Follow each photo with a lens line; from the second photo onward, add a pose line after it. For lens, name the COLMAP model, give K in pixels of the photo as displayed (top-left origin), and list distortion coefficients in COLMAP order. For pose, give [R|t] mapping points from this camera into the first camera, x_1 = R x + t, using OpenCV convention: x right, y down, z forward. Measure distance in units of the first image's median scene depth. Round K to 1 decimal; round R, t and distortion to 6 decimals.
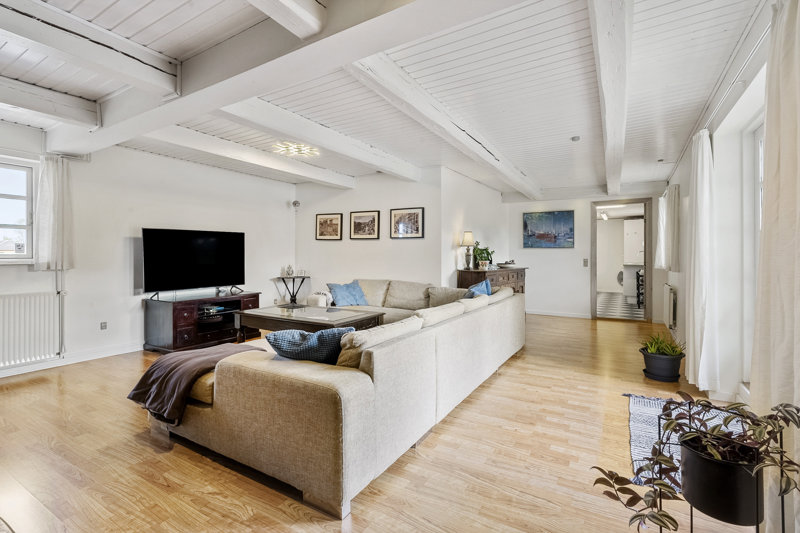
lens RADIAL K [[373.4, 0, 396.8], [0, 373.4, 252.8], [0, 0, 1]] dist [0.000447, 0.000293]
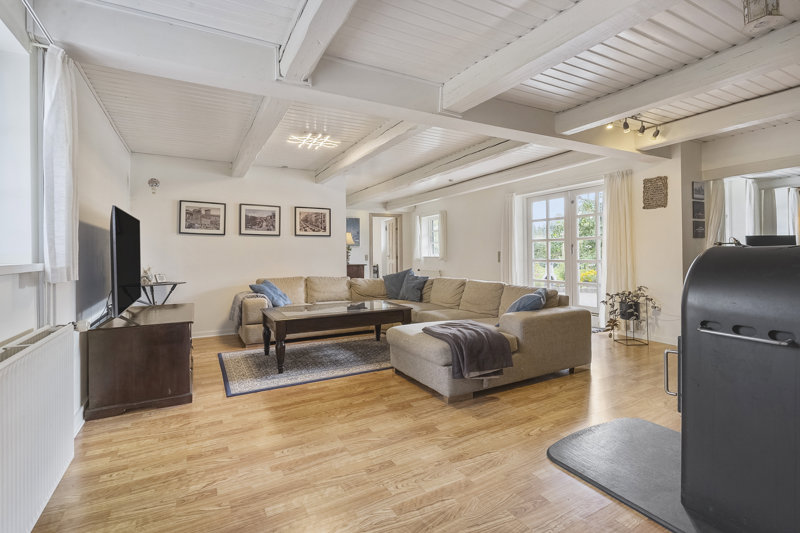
lens RADIAL K [[383.3, 0, 399.0], [0, 383.3, 251.9], [0, 0, 1]] dist [-0.000007, -0.000012]
pose [[0.496161, -0.004016, 0.868221, -0.743291], [0.005238, 0.999985, 0.001632, 0.004605], [-0.868215, 0.003739, 0.496174, 0.239690]]
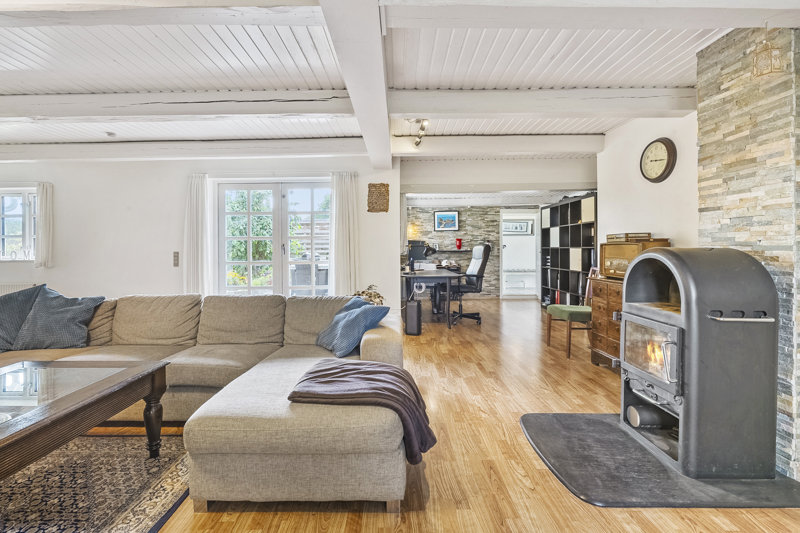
lens RADIAL K [[373.4, 0, 396.8], [0, 373.4, 252.8], [0, 0, 1]] dist [0.000447, 0.000293]
pose [[-0.518984, -0.003169, 0.854778, -0.522070], [0.000353, 0.999992, 0.003922, 0.006213], [-0.854784, 0.002337, -0.518979, 0.577856]]
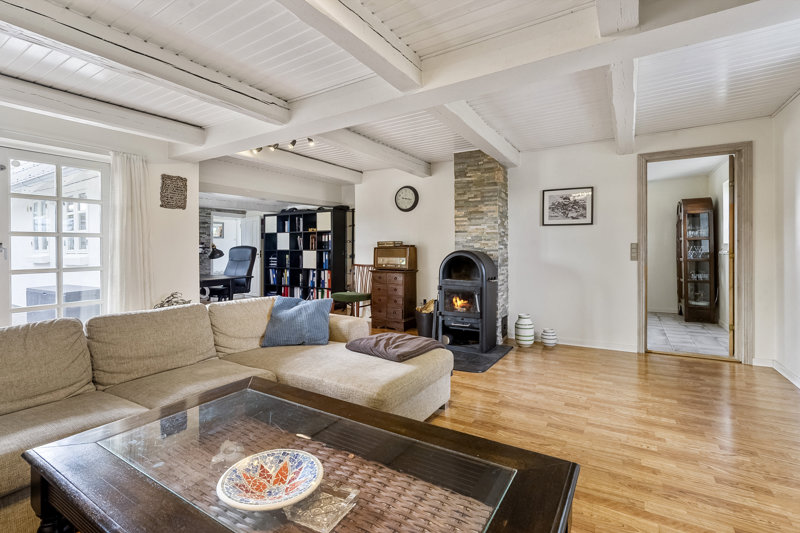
lens RADIAL K [[365.5, 0, 401.6], [0, 365.5, 254.6], [0, 0, 1]] dist [-0.009814, 0.000132]
pose [[-0.999963, 0.005698, 0.006504, -0.228253], [0.005735, 0.999967, 0.005674, 0.006725], [-0.006471, 0.005712, -0.999963, 0.892791]]
